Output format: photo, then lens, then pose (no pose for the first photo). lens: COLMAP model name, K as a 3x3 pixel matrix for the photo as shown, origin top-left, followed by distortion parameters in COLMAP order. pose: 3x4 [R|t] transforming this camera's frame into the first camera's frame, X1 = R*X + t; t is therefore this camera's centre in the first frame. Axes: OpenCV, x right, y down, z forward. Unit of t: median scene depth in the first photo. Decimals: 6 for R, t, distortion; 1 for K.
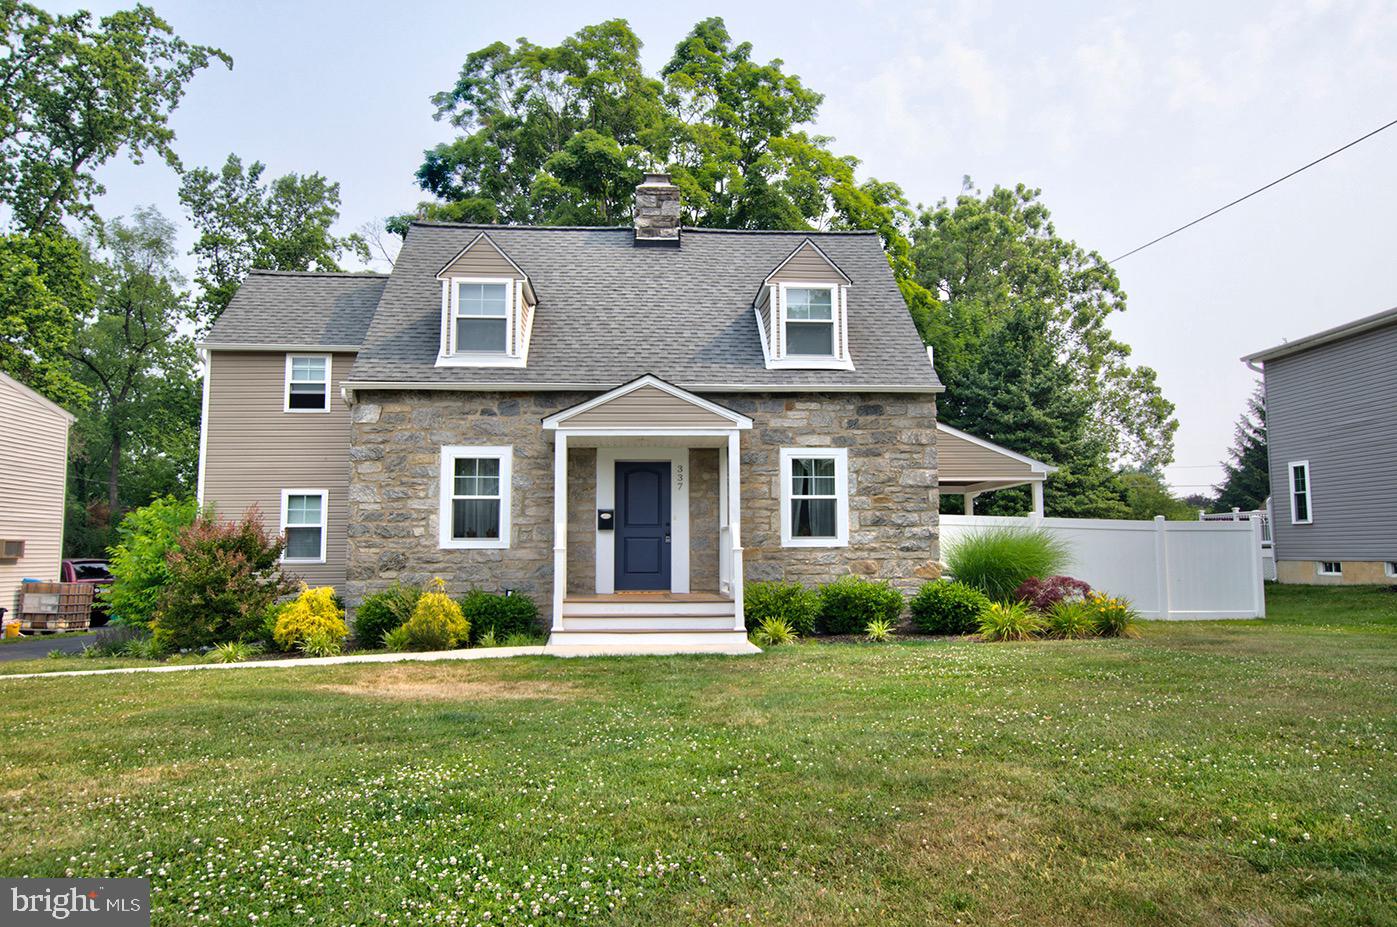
lens RADIAL K [[910.4, 0, 698.5], [0, 910.4, 463.5], [0, 0, 1]] dist [-0.000944, 0.000145]
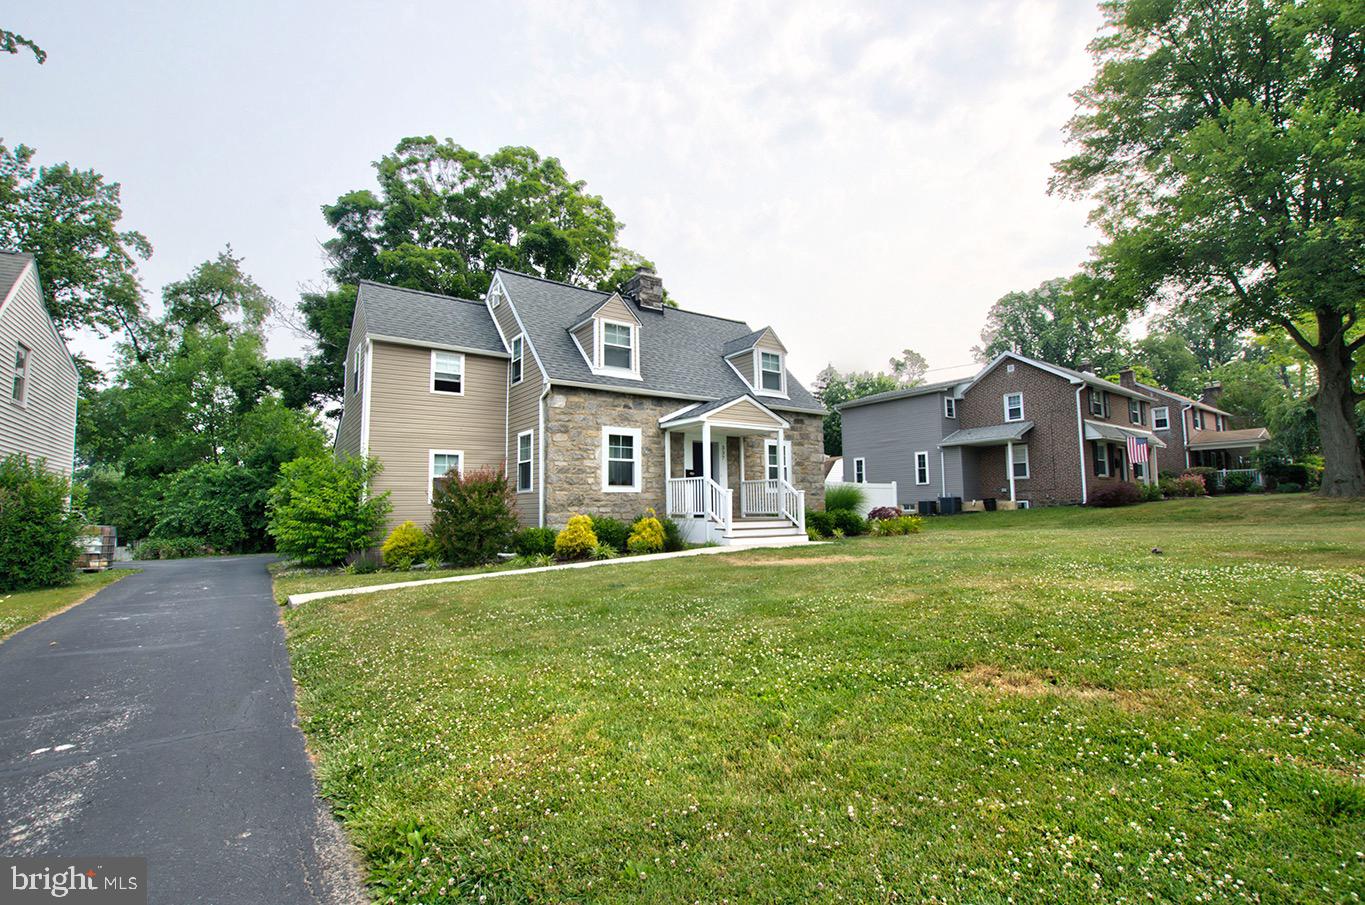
lens RADIAL K [[611.9, 0, 683.8], [0, 611.9, 444.3], [0, 0, 1]] dist [-0.059397, 0.013779]
pose [[0.847101, 0.048494, 0.529215, -0.704802], [-0.040358, 0.998822, -0.026926, 0.033916], [-0.529897, 0.001451, 0.848060, 0.042114]]
